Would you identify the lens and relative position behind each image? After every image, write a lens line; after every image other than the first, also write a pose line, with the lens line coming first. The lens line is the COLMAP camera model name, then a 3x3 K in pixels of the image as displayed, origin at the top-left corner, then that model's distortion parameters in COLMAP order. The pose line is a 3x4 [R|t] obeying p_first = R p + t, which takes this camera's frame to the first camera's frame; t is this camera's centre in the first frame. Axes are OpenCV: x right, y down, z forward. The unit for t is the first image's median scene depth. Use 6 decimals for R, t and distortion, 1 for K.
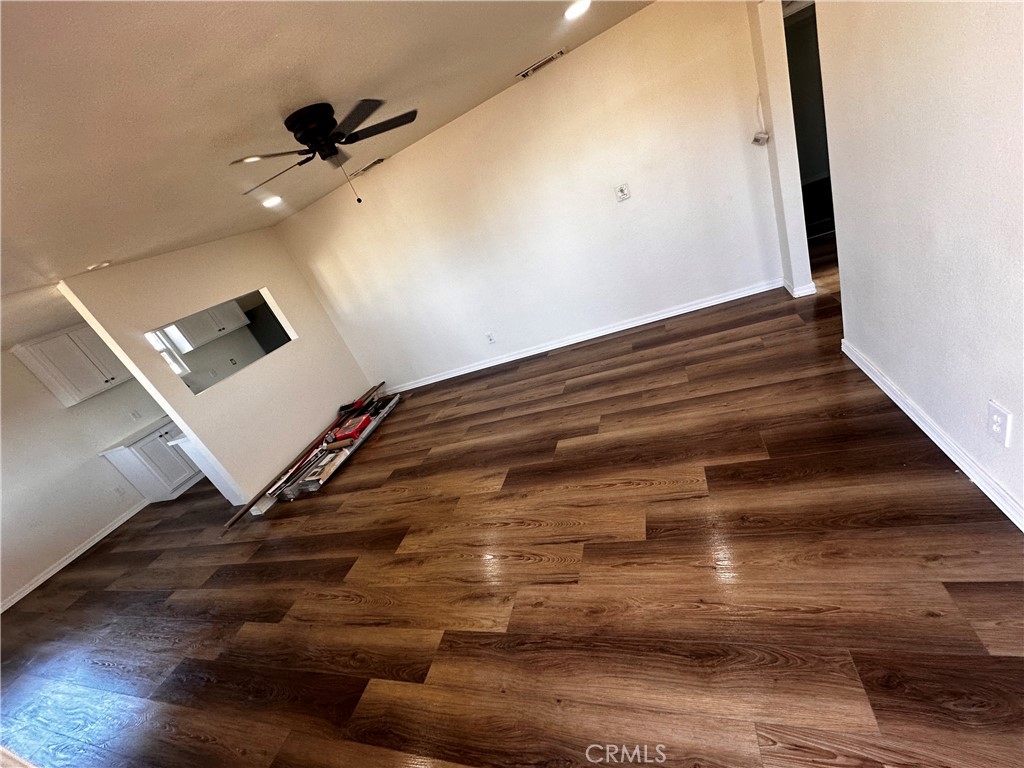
lens RADIAL K [[407.0, 0, 511.4], [0, 407.0, 384.3], [0, 0, 1]] dist [0.001514, 0.000217]
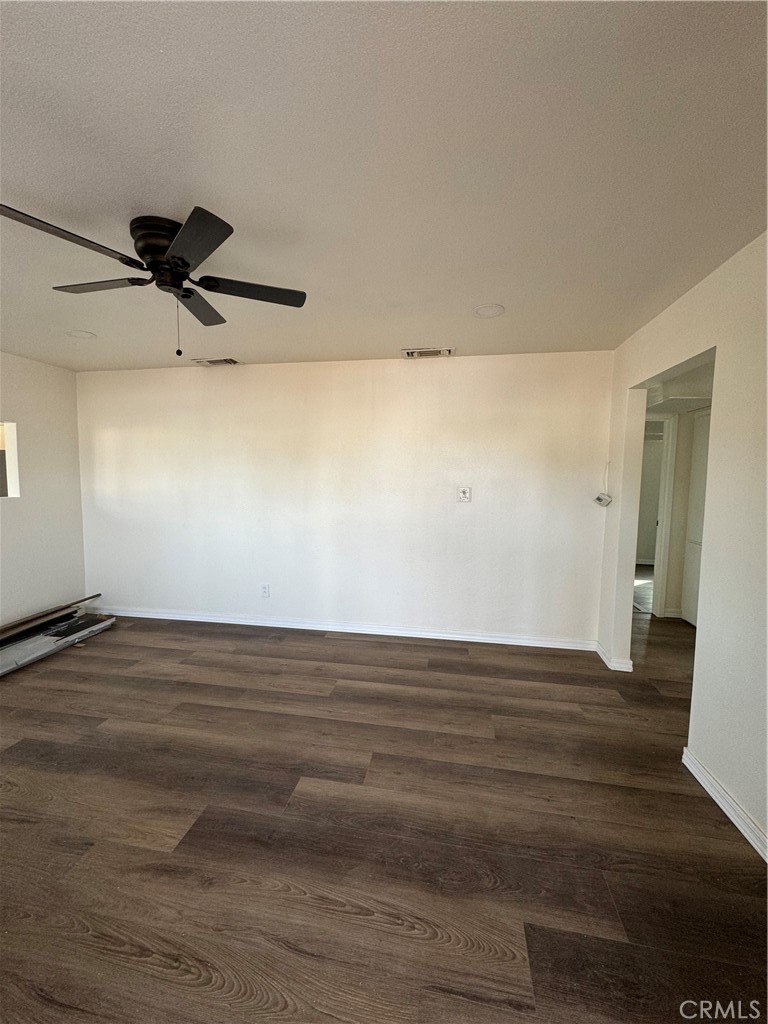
lens RADIAL K [[407.6, 0, 382.7], [0, 407.6, 511.7], [0, 0, 1]] dist [0.000123, -0.000127]
pose [[0.912312, 0.385273, 0.138751, -0.016570], [-0.309656, 0.870787, -0.381894, -0.018286], [-0.267956, 0.305441, 0.913732, 0.215213]]
